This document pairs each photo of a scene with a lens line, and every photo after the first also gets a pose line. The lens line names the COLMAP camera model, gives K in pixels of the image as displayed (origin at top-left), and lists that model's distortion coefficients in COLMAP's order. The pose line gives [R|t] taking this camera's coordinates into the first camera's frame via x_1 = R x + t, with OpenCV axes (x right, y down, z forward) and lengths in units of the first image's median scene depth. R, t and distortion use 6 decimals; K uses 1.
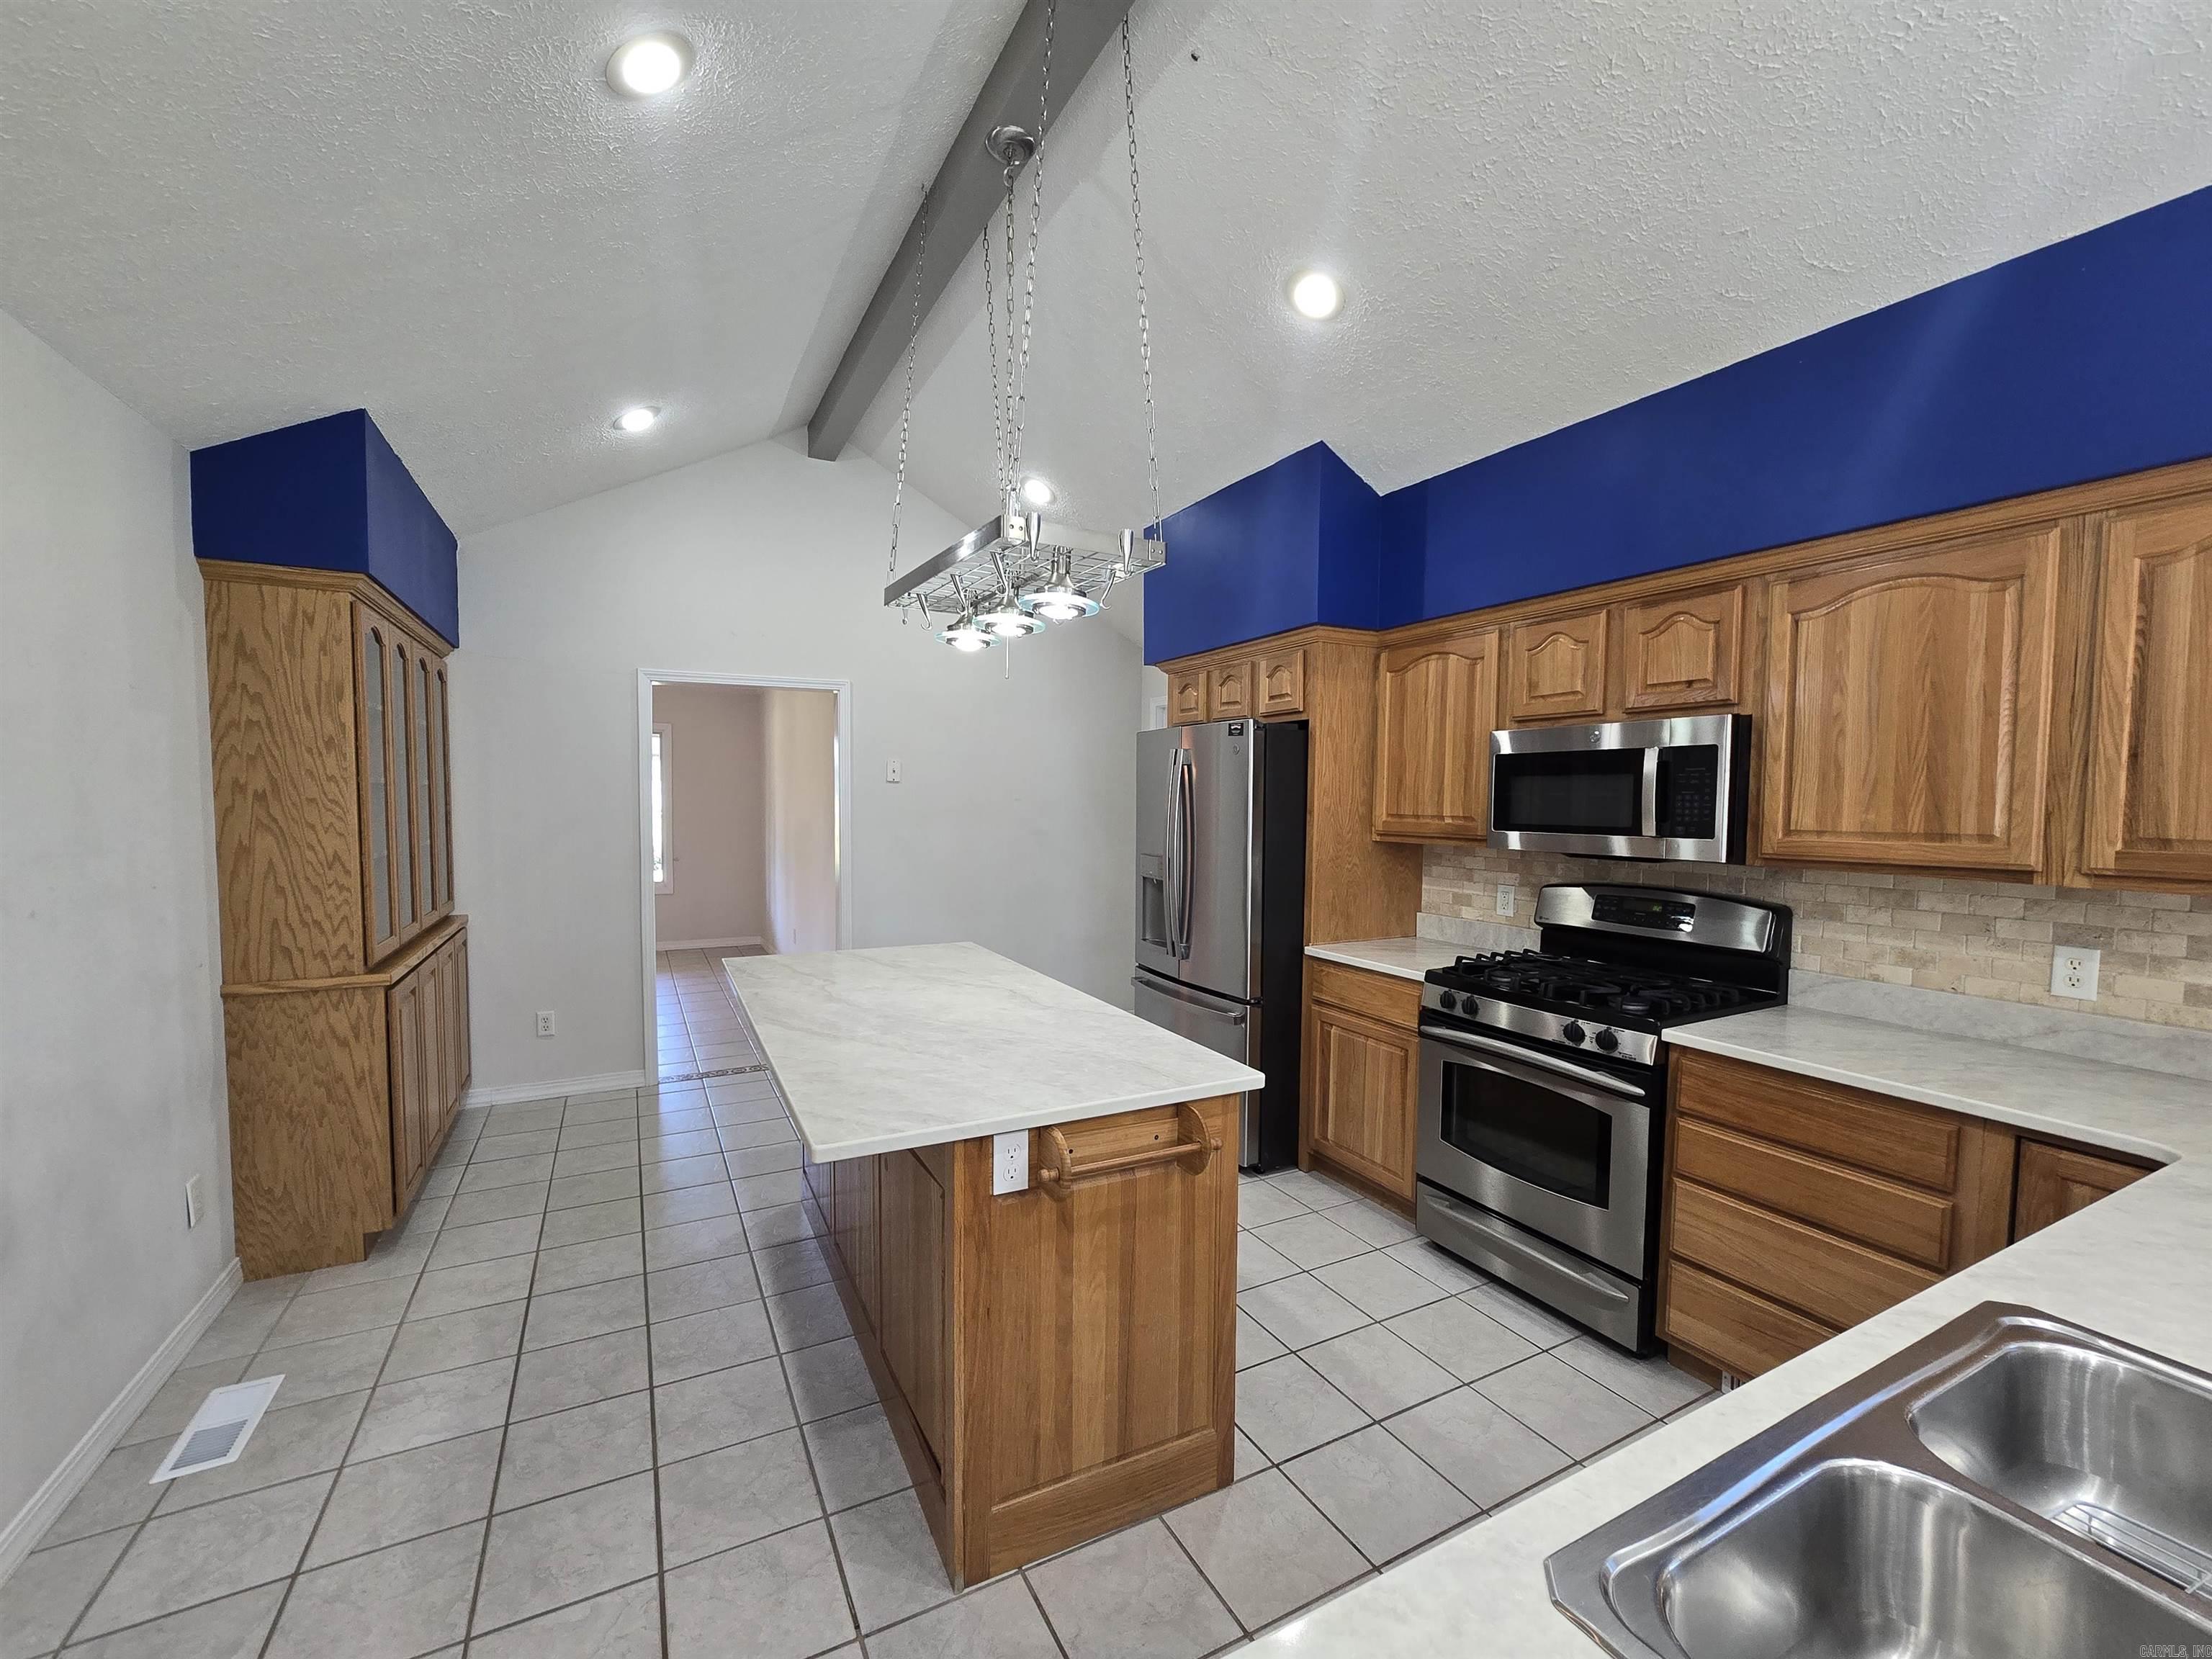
lens RADIAL K [[902.7, 0, 1098.8], [0, 902.7, 846.1], [0, 0, 1]] dist [-0.008360, 0.003979]
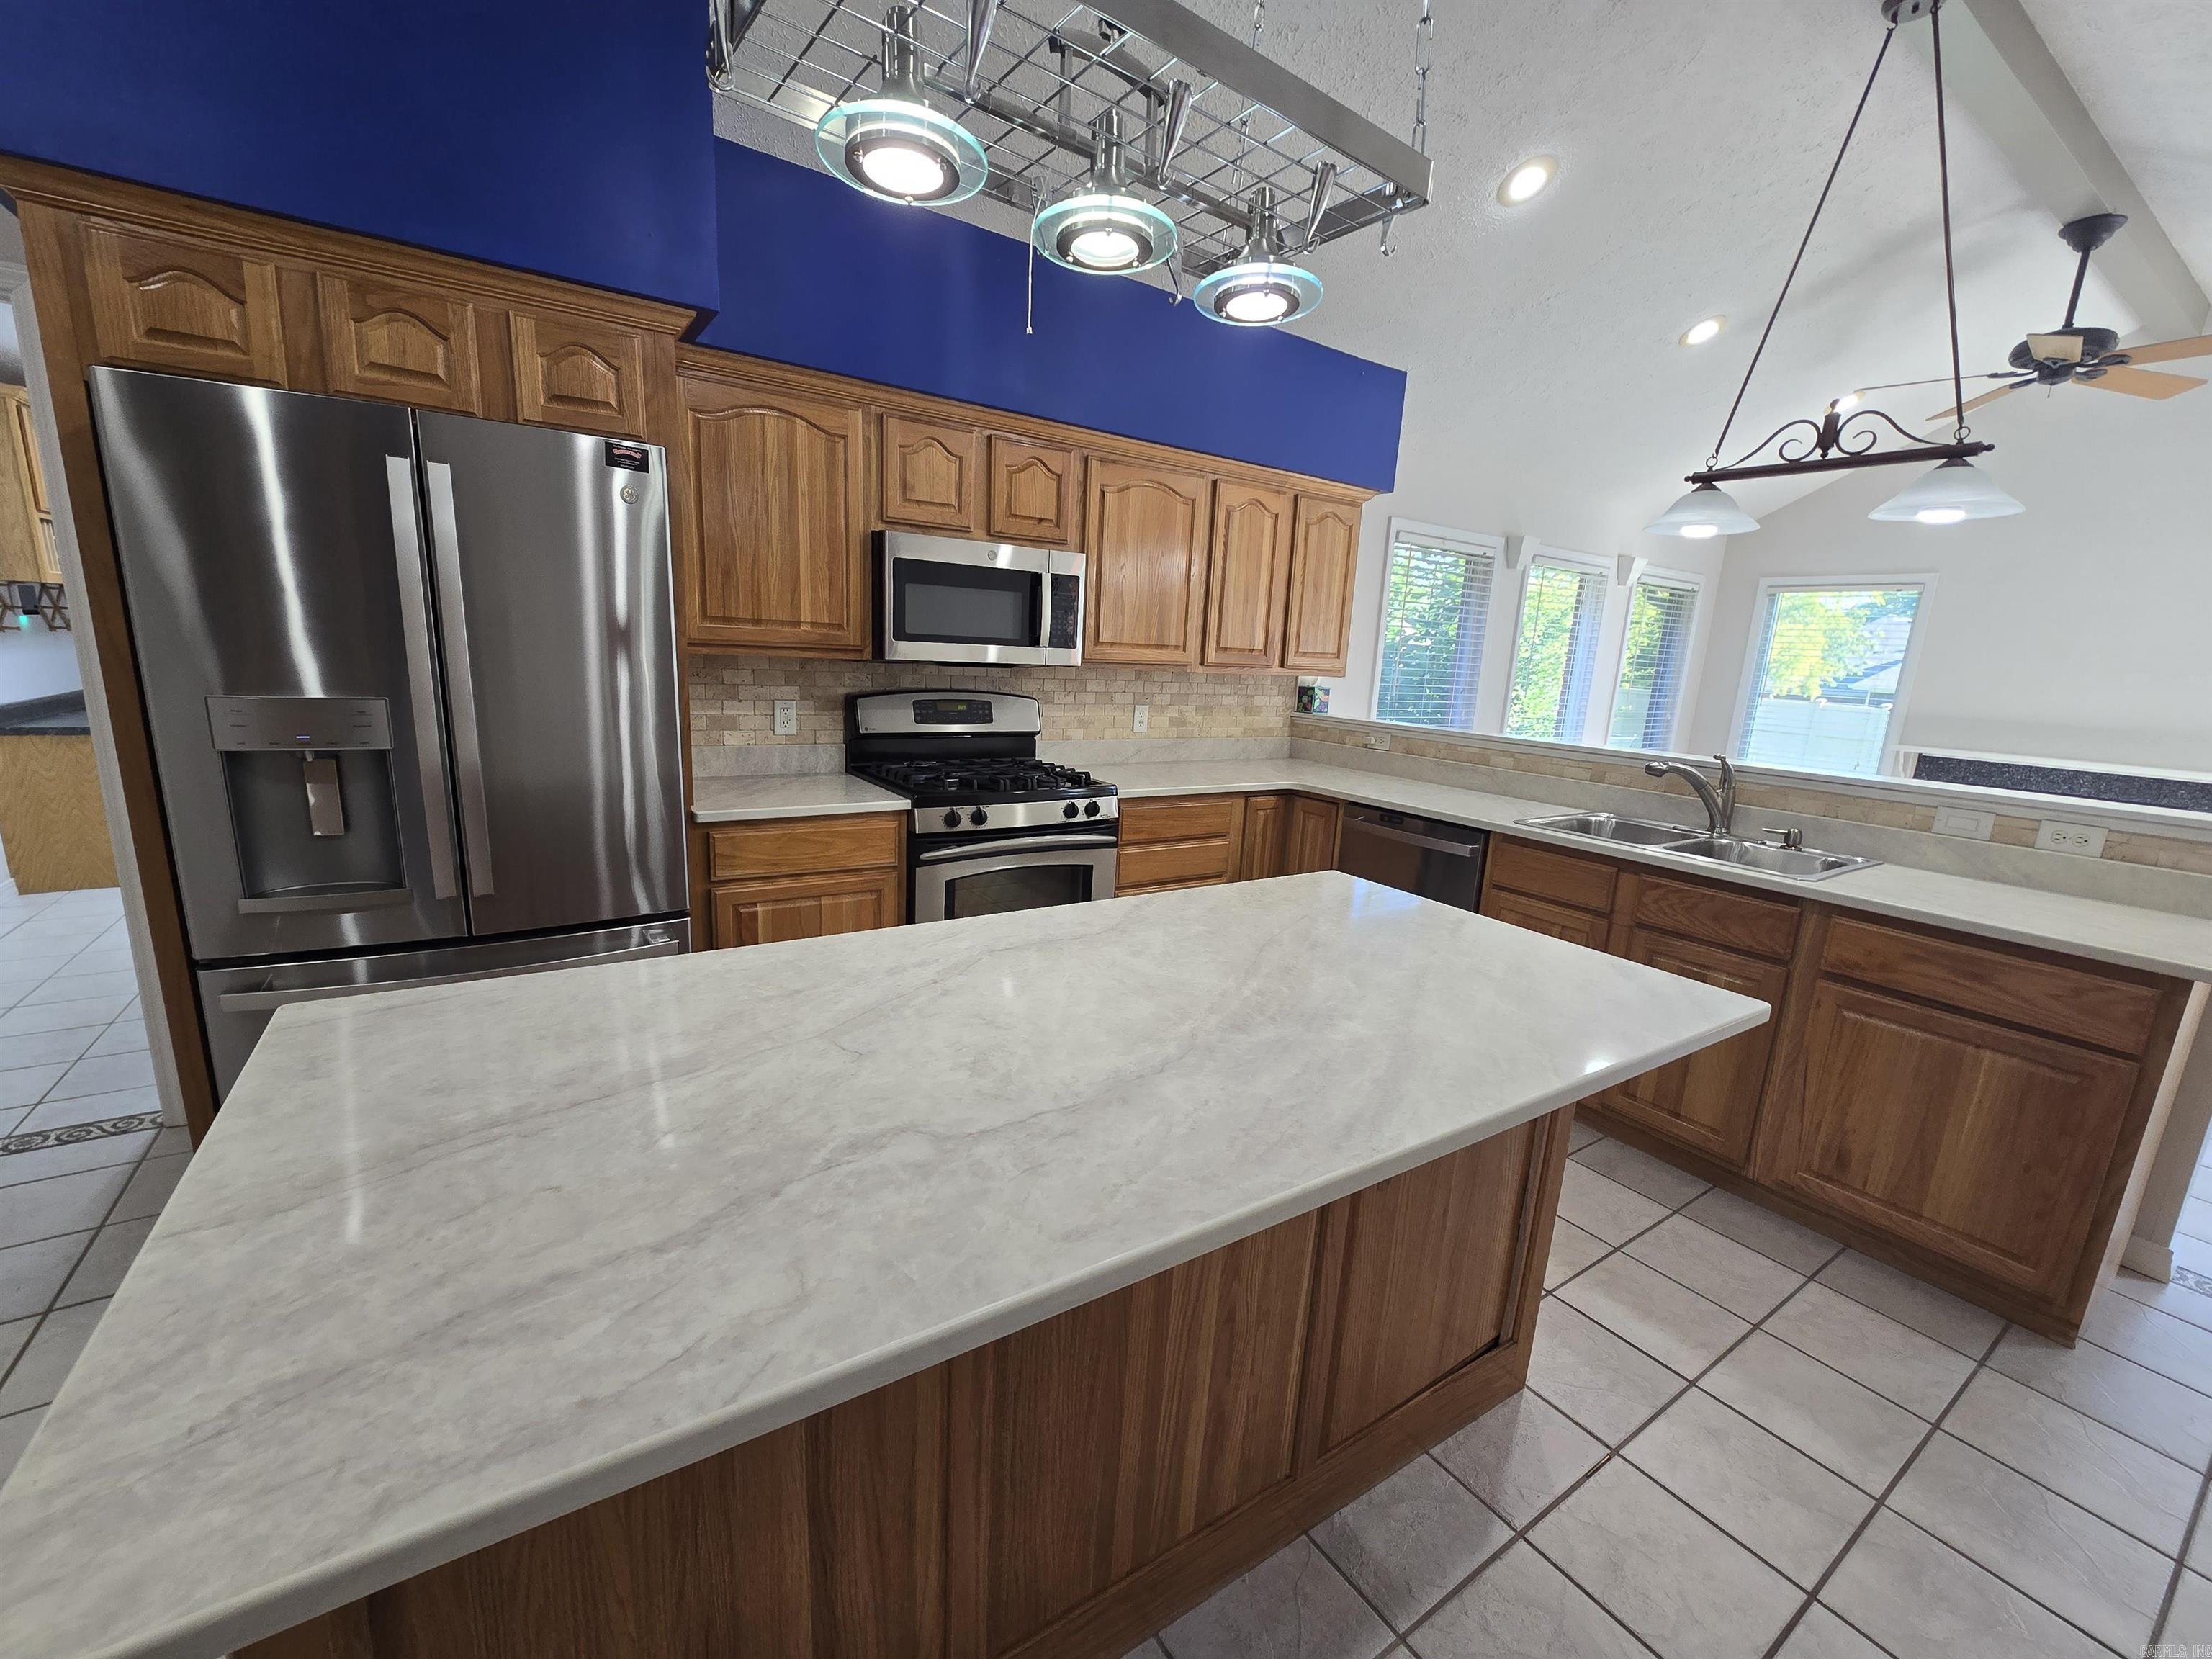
lens RADIAL K [[902.7, 0, 1100.2], [0, 902.7, 845.2], [0, 0, 1]] dist [-0.008360, 0.003979]
pose [[-0.104795, -0.227982, 0.968010, -0.688350], [0.002608, 0.973303, 0.229511, -0.030962], [-0.994490, 0.026576, -0.101403, 1.098734]]
